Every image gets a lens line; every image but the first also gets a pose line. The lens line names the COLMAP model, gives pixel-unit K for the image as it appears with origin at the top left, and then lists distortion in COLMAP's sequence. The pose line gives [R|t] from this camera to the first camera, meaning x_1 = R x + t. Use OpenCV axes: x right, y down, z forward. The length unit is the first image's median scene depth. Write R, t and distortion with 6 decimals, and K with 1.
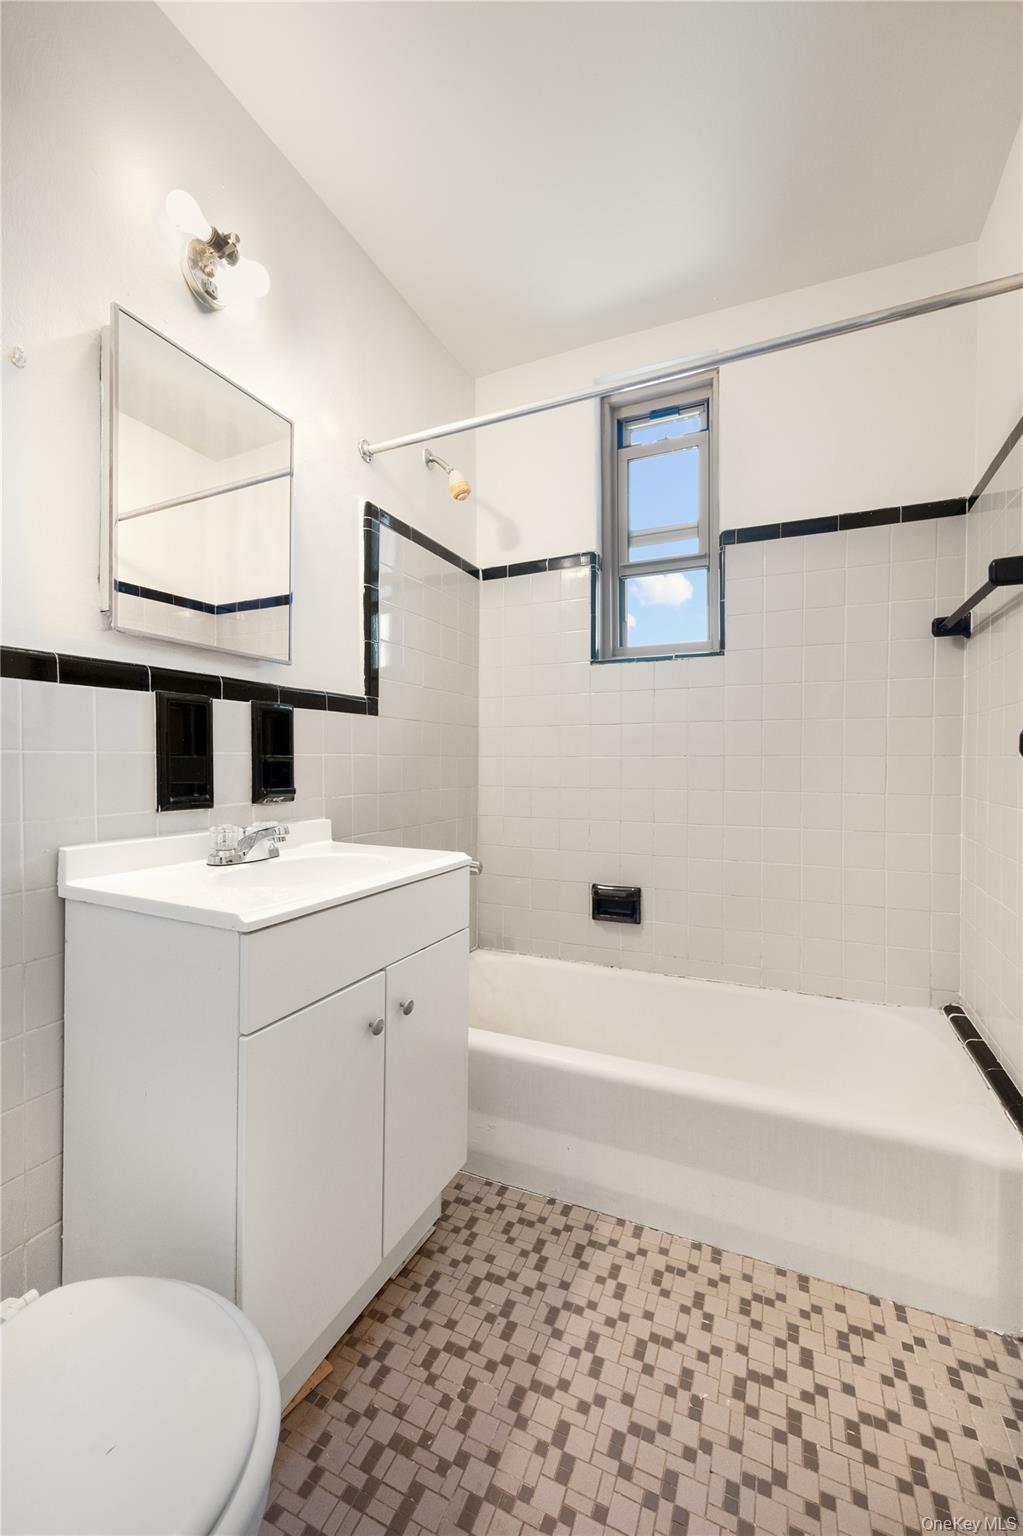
lens RADIAL K [[613.6, 0, 511.5], [0, 613.6, 768.0], [0, 0, 1]] dist [0.000293, 0.000041]
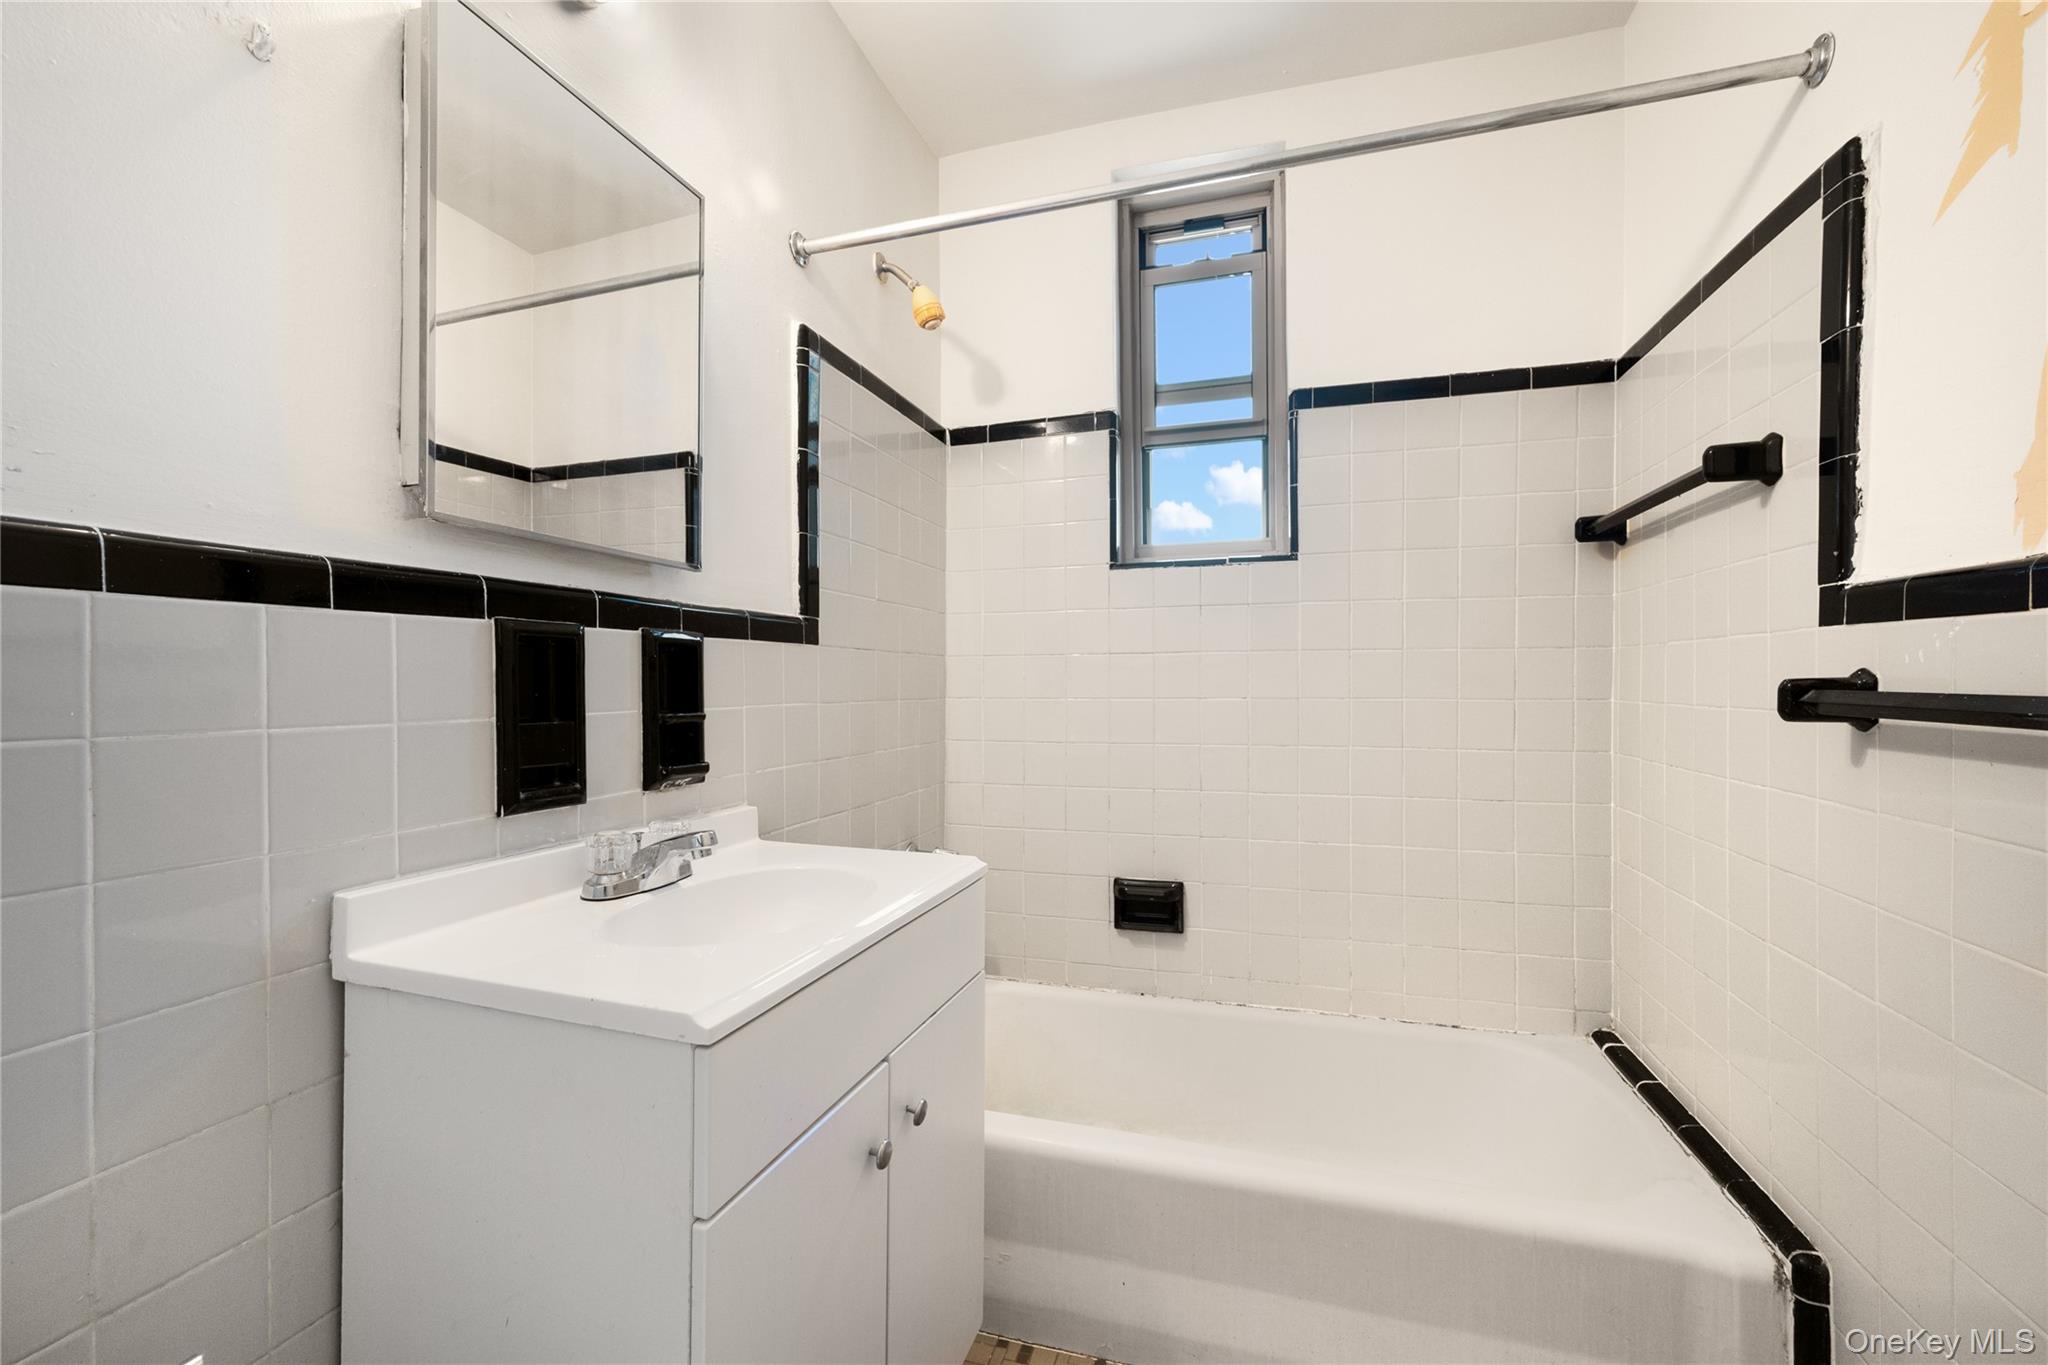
lens RADIAL K [[822.9, 0, 1028.3], [0, 822.9, 685.3], [0, 0, 1]] dist [-0.000537, 0.000192]
pose [[0.991781, -0.004641, 0.127862, -0.107531], [0.005846, 0.999942, -0.009051, -0.032089], [-0.127813, 0.009724, 0.991751, 0.084181]]
